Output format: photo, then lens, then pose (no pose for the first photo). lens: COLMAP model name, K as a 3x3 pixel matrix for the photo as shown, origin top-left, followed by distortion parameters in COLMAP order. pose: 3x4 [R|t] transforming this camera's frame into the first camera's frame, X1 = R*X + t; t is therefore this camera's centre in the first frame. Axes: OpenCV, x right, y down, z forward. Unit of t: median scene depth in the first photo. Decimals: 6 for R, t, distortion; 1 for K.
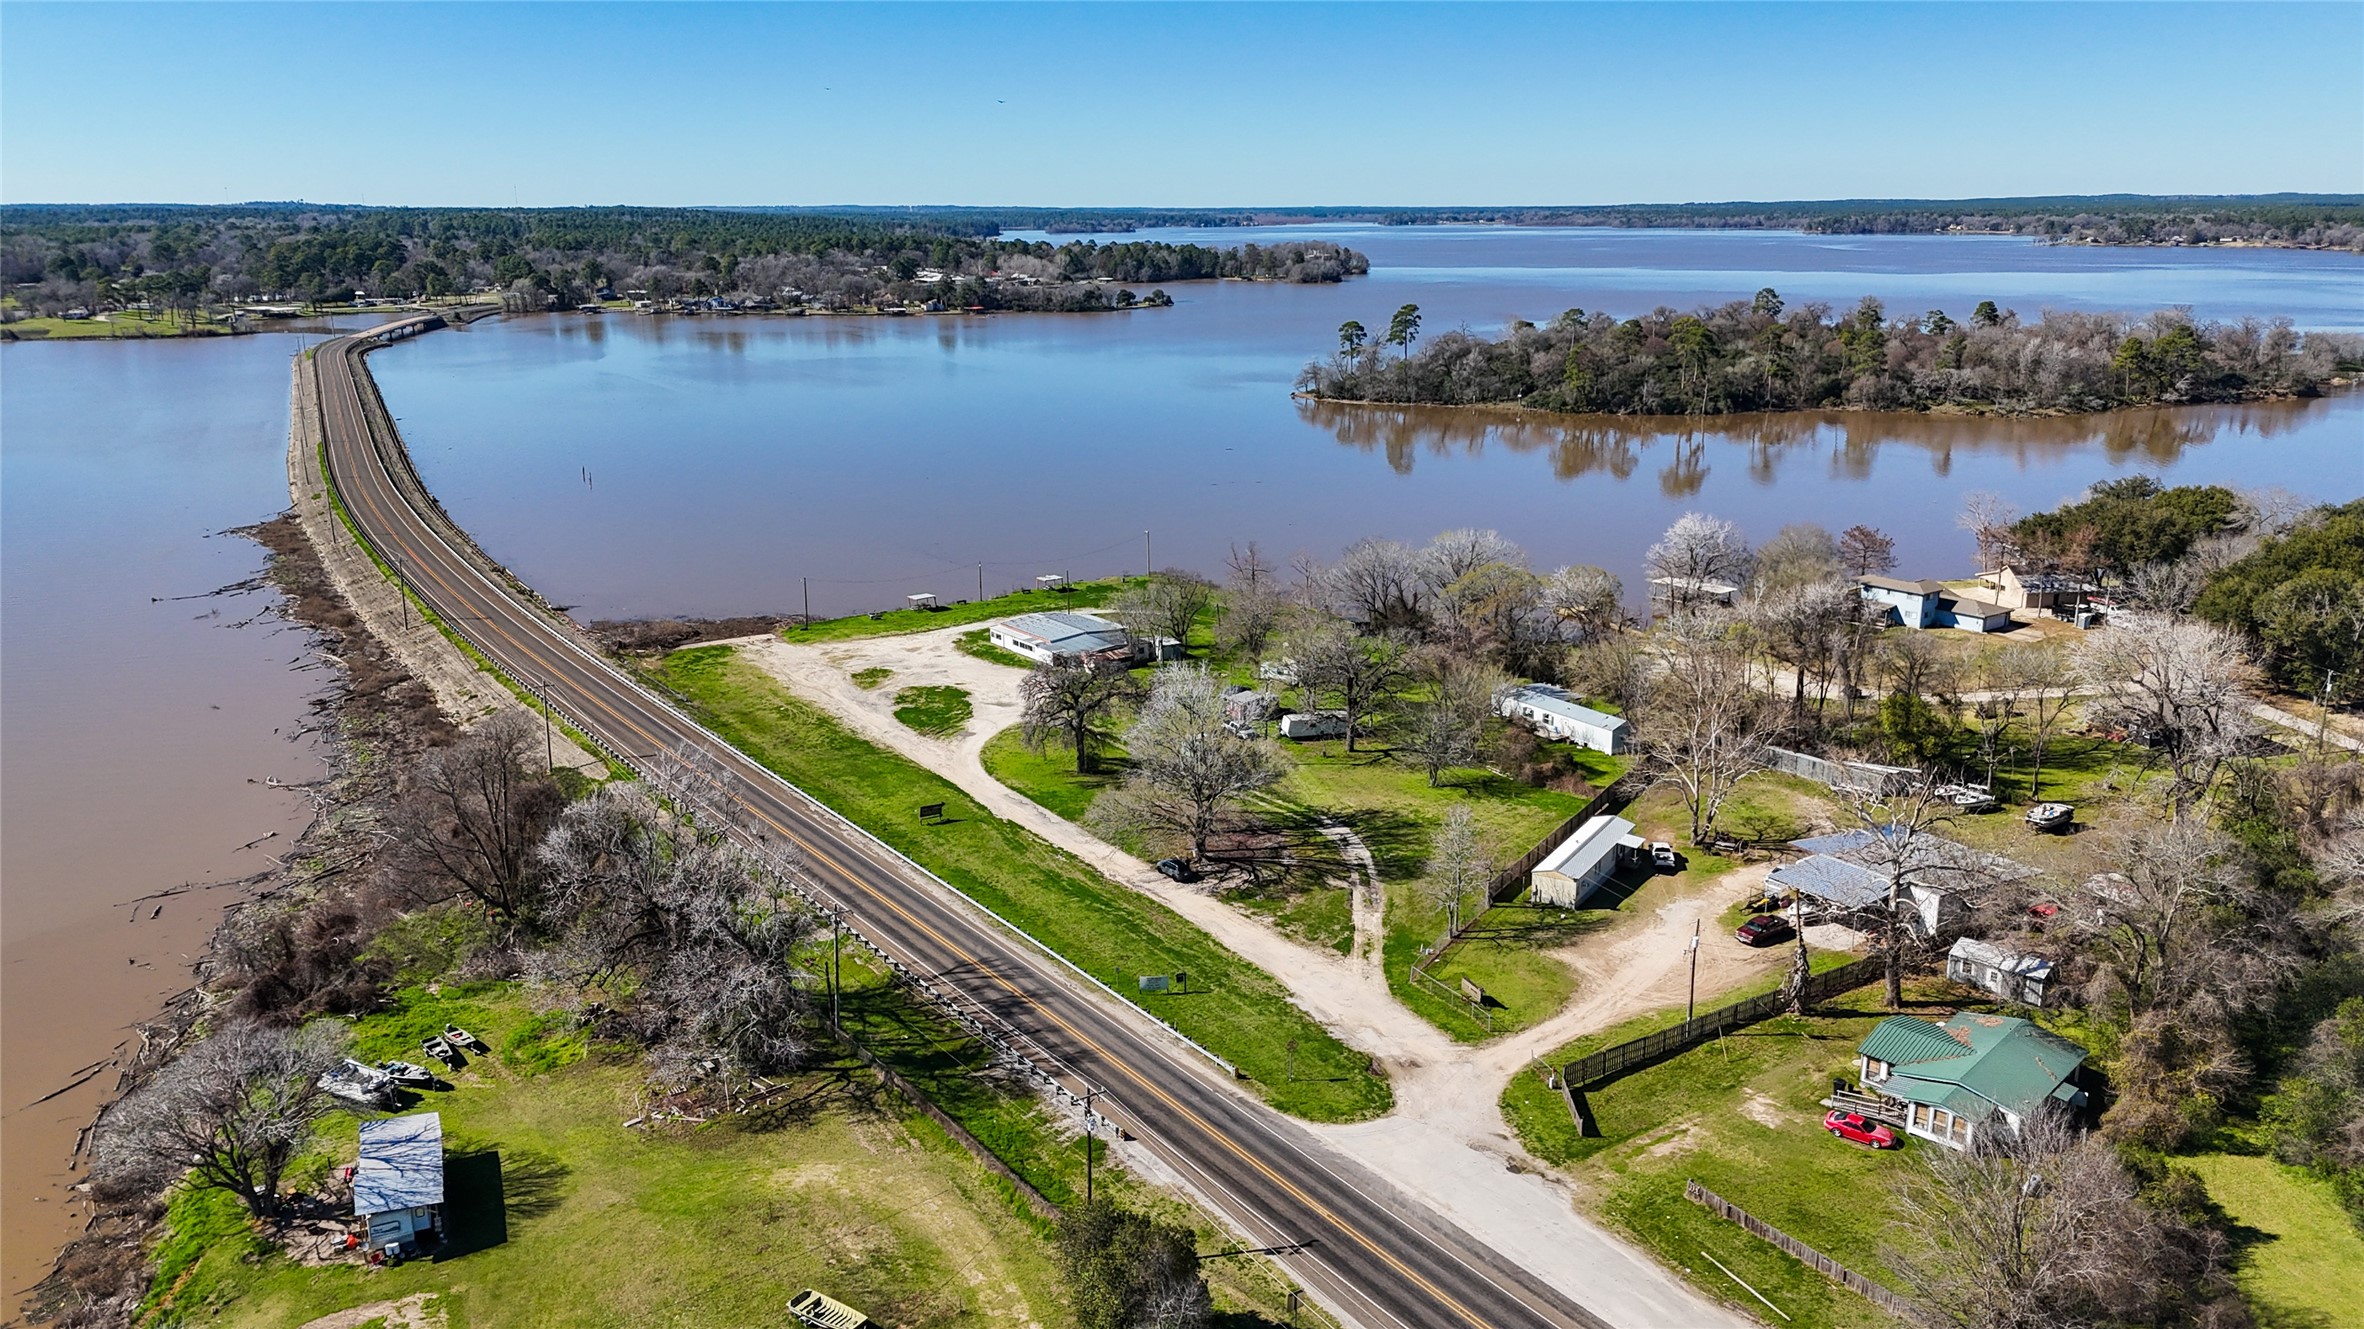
lens RADIAL K [[1734.5, 0, 1174.6], [0, 1734.5, 658.6], [0, 0, 1]] dist [0.076086, -0.073815]
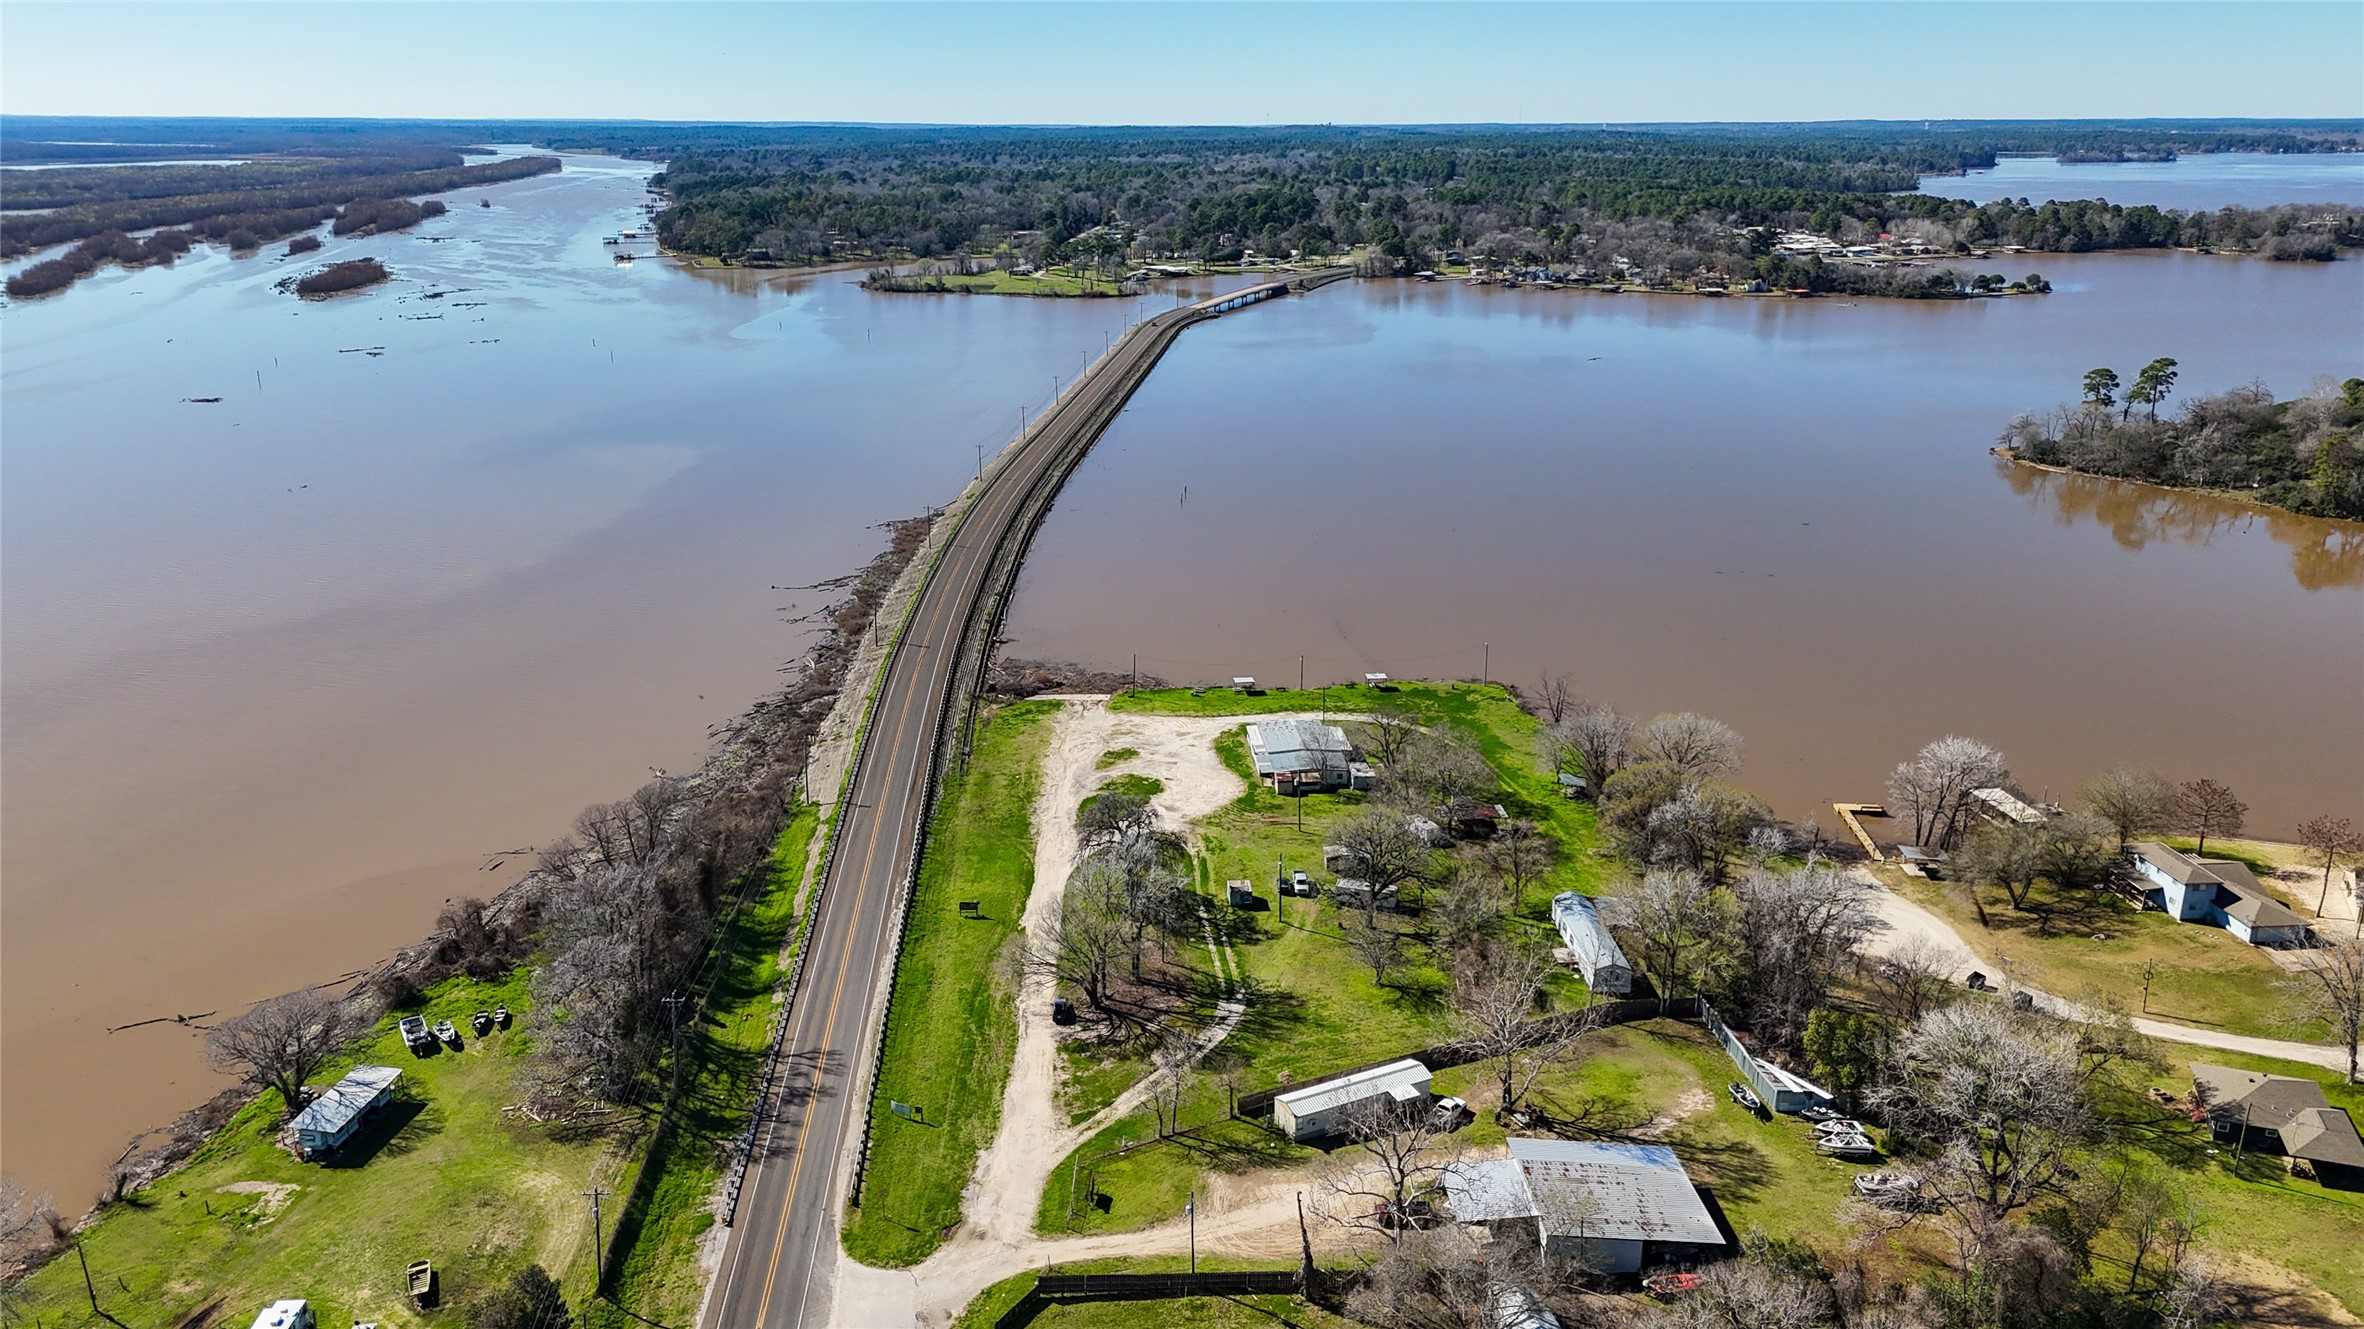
lens RADIAL K [[1734.5, 0, 1174.6], [0, 1734.5, 658.6], [0, 0, 1]] dist [0.076086, -0.073815]
pose [[0.855750, 0.157076, -0.492970, 0.529917], [-0.134064, 0.987578, 0.081952, -0.194445], [0.499719, -0.004041, 0.866178, -0.008186]]
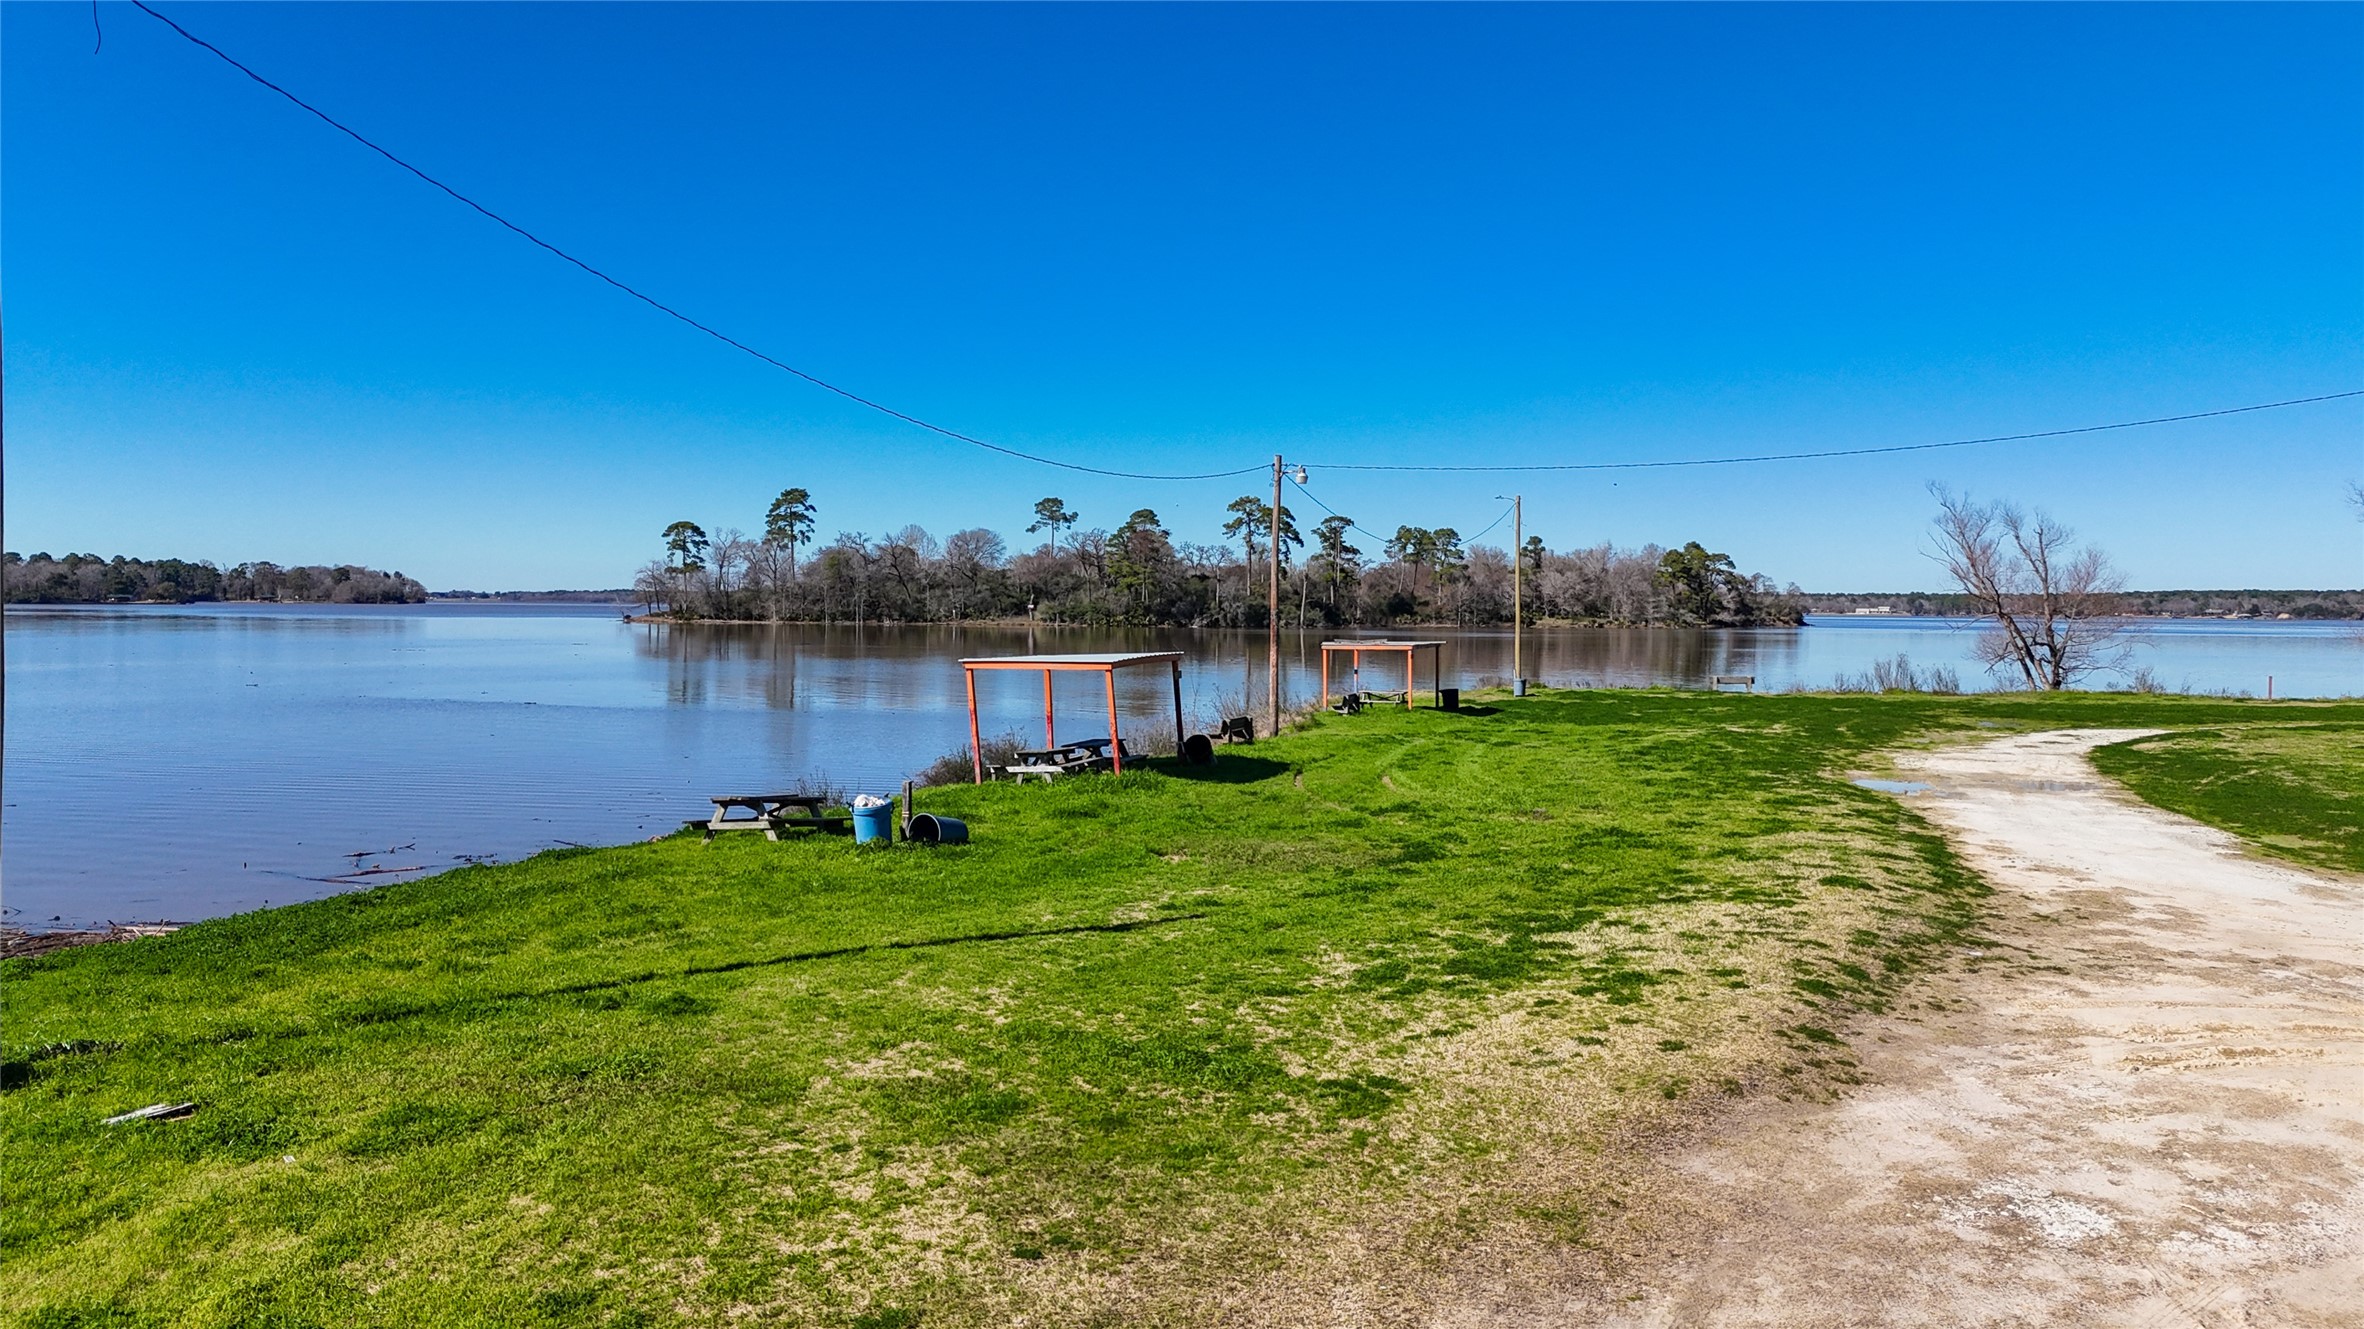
lens RADIAL K [[1734.5, 0, 1174.6], [0, 1734.5, 658.6], [0, 0, 1]] dist [0.076086, -0.073815]
pose [[0.844357, -0.004881, 0.535759, -0.281741], [0.122599, 0.975188, -0.184332, -0.023298], [-0.521566, 0.221325, 0.824005, 1.296729]]
